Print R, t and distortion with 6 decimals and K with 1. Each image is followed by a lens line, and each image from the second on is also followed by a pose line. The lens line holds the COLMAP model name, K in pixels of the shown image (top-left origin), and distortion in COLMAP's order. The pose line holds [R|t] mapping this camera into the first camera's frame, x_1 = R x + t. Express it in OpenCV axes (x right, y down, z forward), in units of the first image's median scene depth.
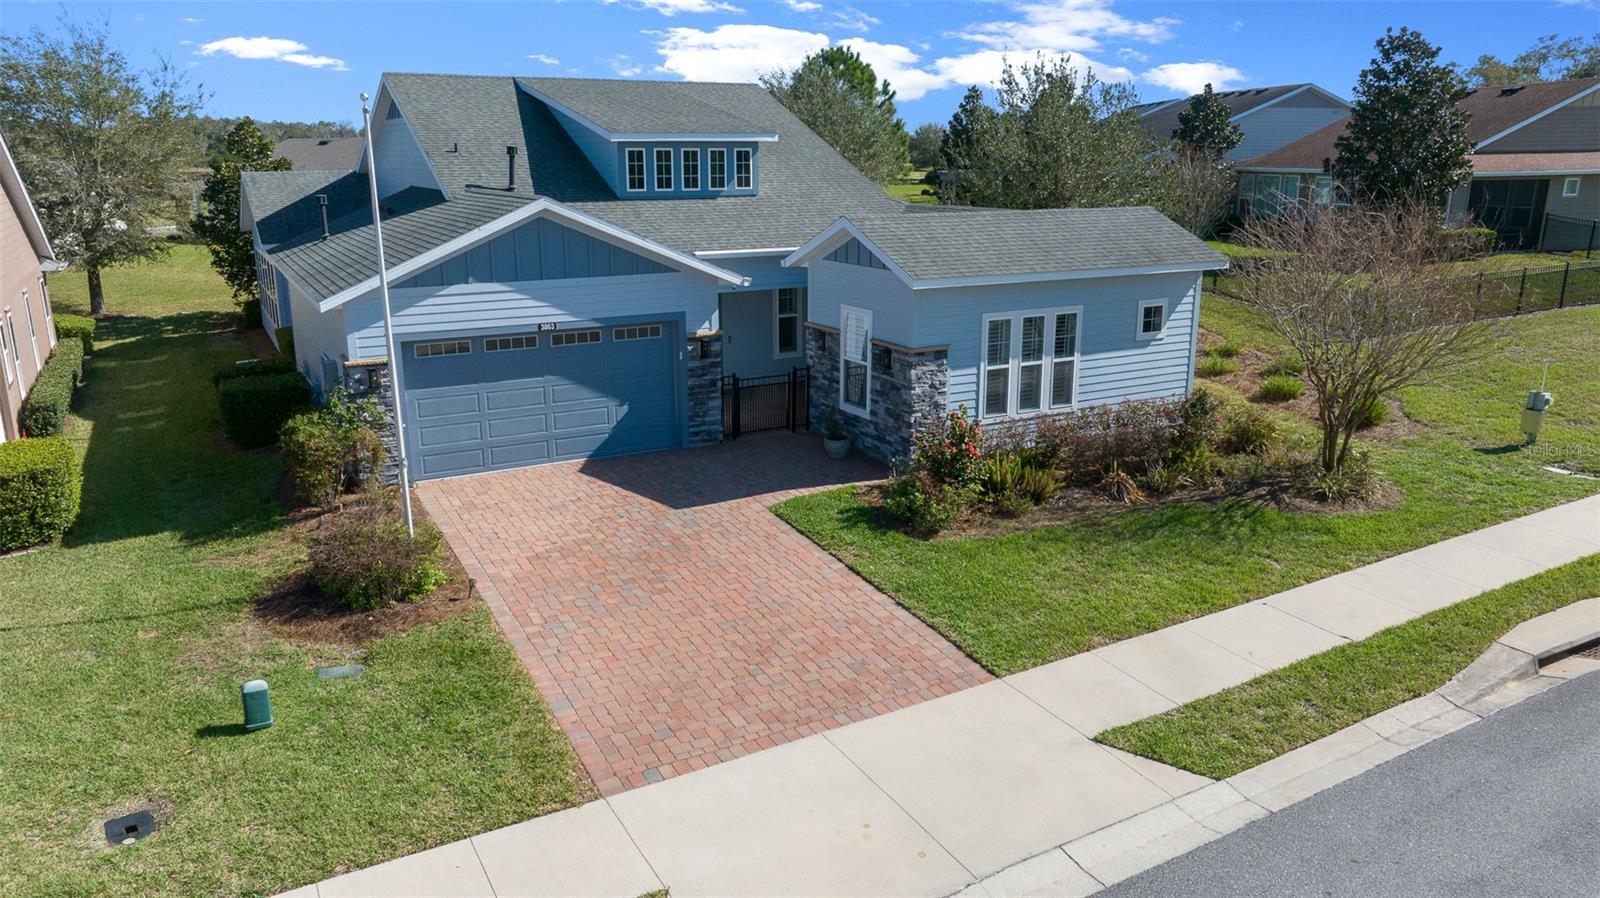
lens RADIAL K [[1125.2, 0, 803.8], [0, 1125.2, 458.9], [0, 0, 1]] dist [-0.043280, 0.046933]
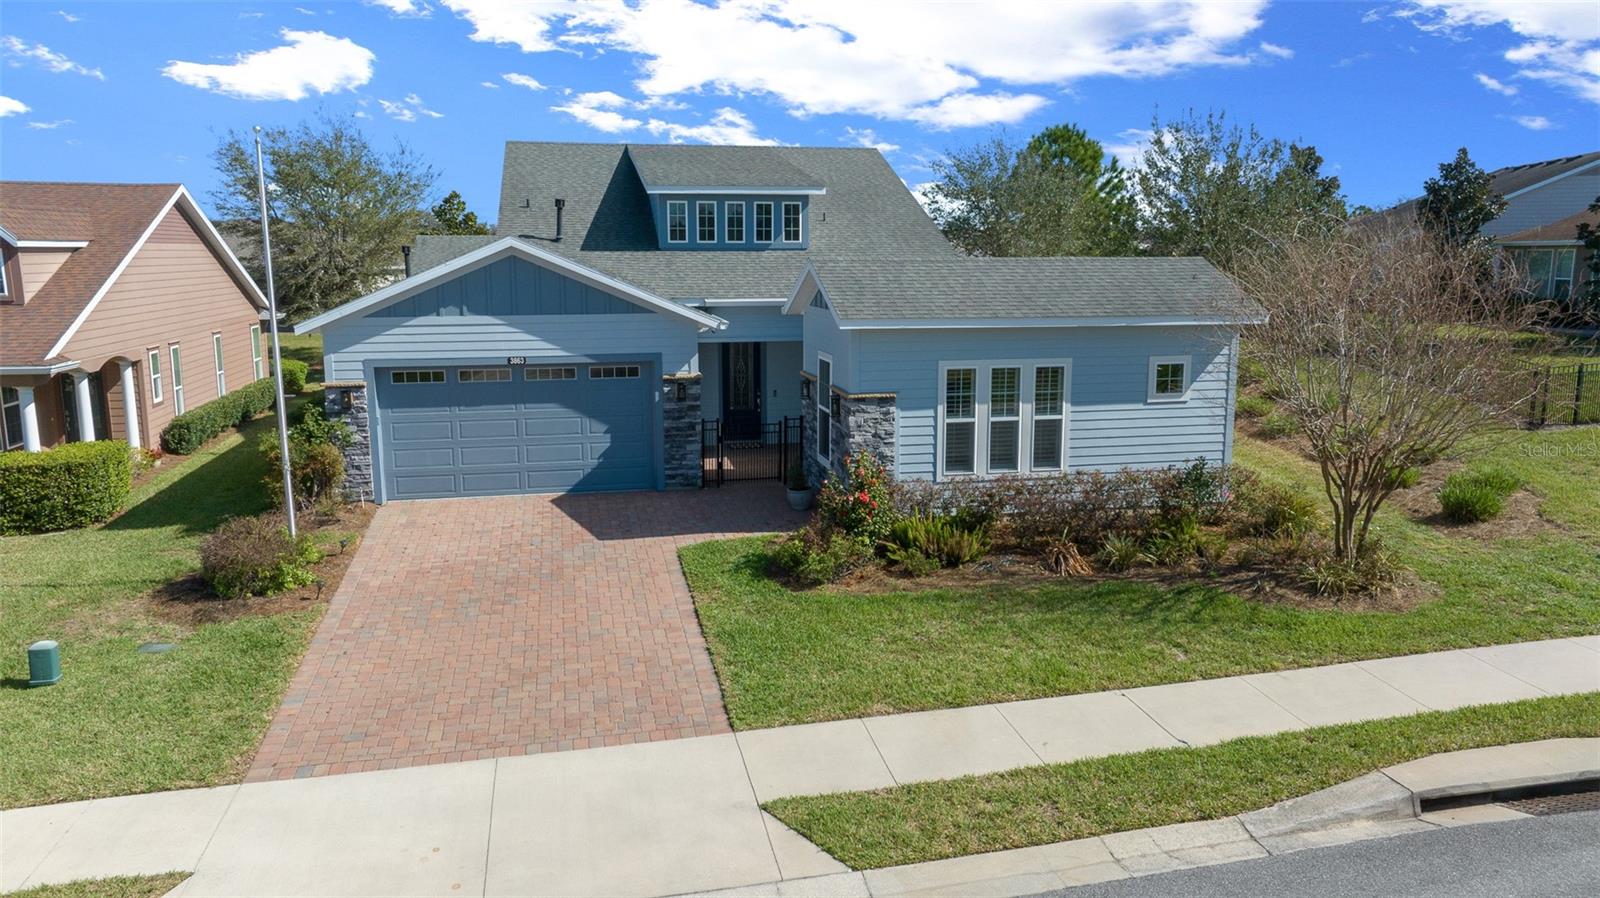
lens RADIAL K [[1125.2, 0, 803.3], [0, 1125.2, 457.2], [0, 0, 1]] dist [-0.043280, 0.046933]
pose [[0.955437, 0.053321, -0.290340, 0.339625], [-0.077668, 0.994305, -0.072979, 0.026731], [0.284795, 0.092277, 0.954137, 0.096796]]
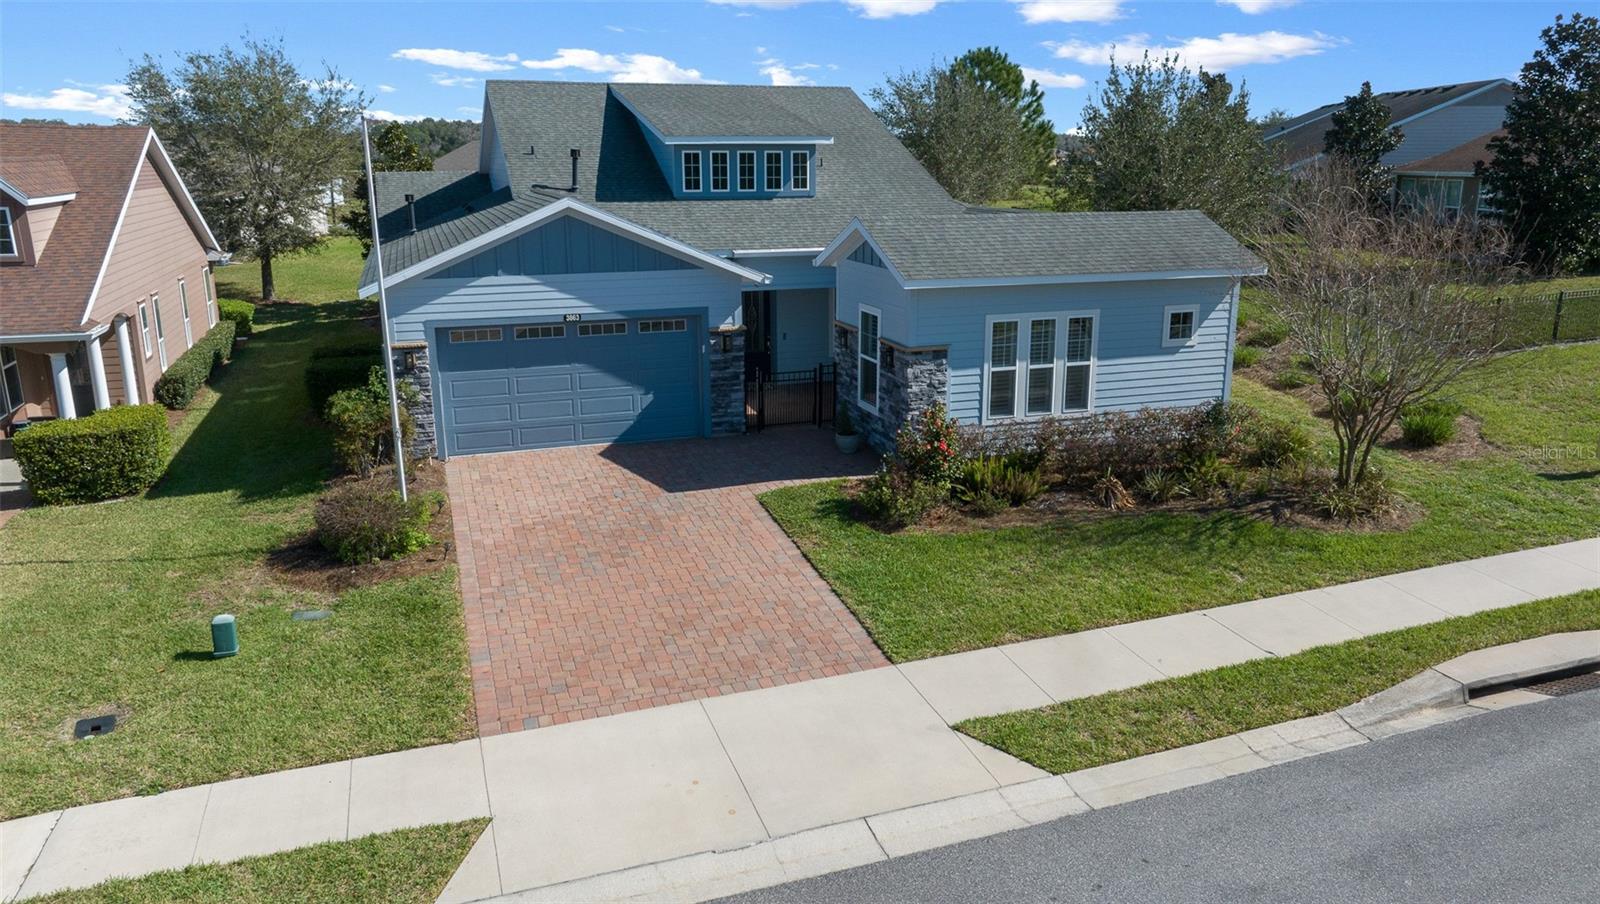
lens RADIAL K [[1134.7, 0, 811.6], [0, 1134.7, 466.3], [0, 0, 1]] dist [-0.036069, 0.033137]
pose [[0.984974, 0.045465, -0.166614, 0.188510], [-0.045047, 0.998965, 0.006287, 0.007120], [0.166727, 0.001313, 0.986002, -0.029172]]
